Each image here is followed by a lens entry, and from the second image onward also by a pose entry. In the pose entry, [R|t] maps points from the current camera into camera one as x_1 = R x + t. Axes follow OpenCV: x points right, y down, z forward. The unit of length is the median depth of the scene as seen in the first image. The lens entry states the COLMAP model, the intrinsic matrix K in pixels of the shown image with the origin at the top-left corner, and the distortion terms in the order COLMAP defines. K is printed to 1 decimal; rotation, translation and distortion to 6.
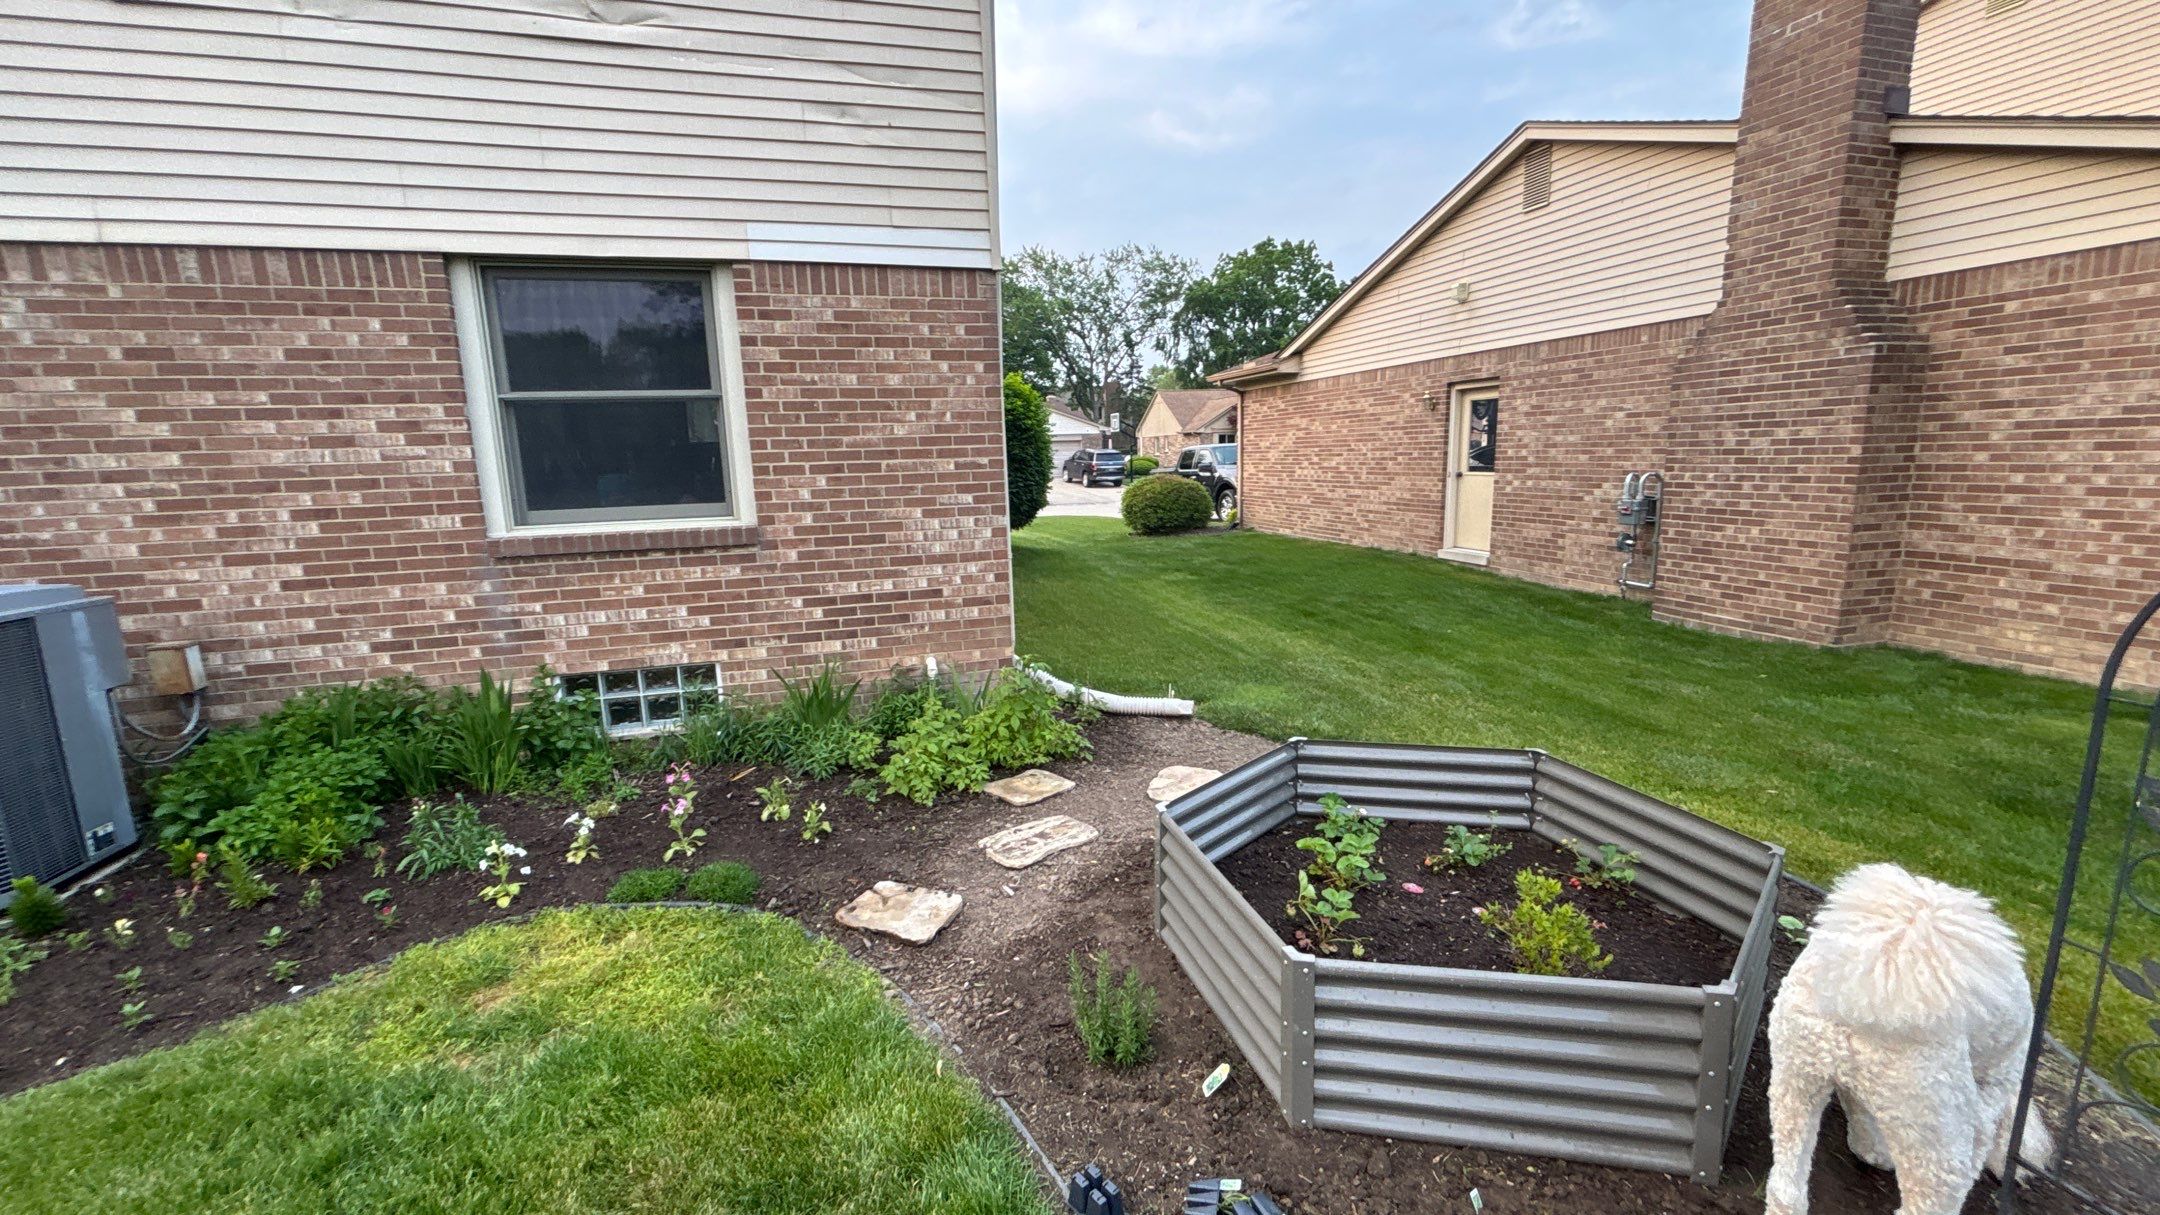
lens RADIAL K [[874.6, 0, 1114.3], [0, 874.6, 598.6], [0, 0, 1]] dist [-0.000938, 0.001367]
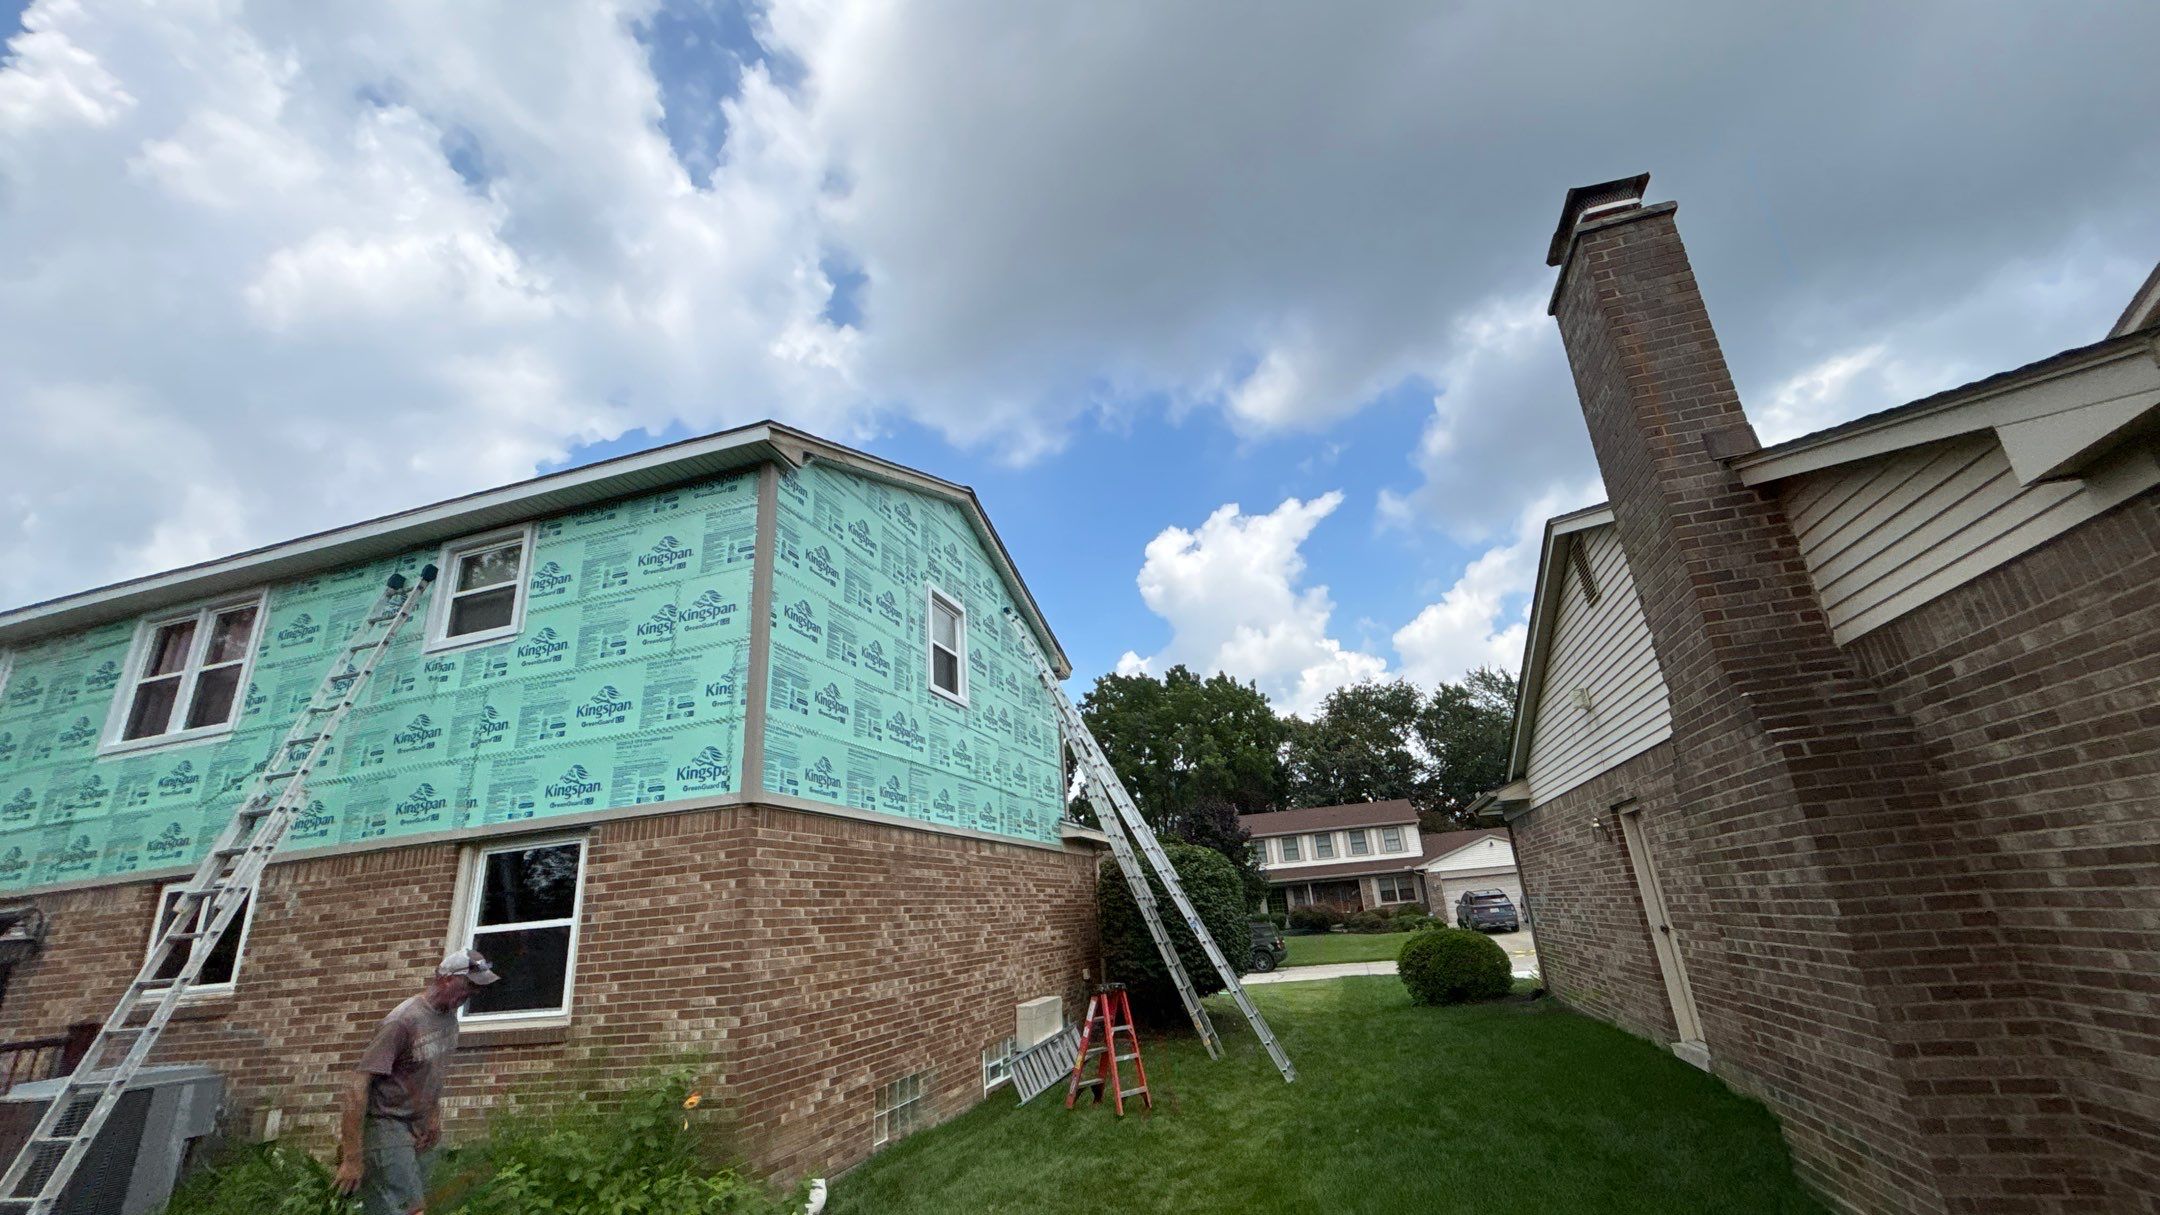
lens RADIAL K [[874.6, 0, 1097.0], [0, 874.6, 585.5], [0, 0, 1]] dist [-0.000938, 0.001367]
pose [[0.839553, -0.227268, -0.493458, 1.010048], [-0.037840, 0.881628, -0.470425, -0.077580], [0.541959, 0.413619, 0.731574, 0.210035]]
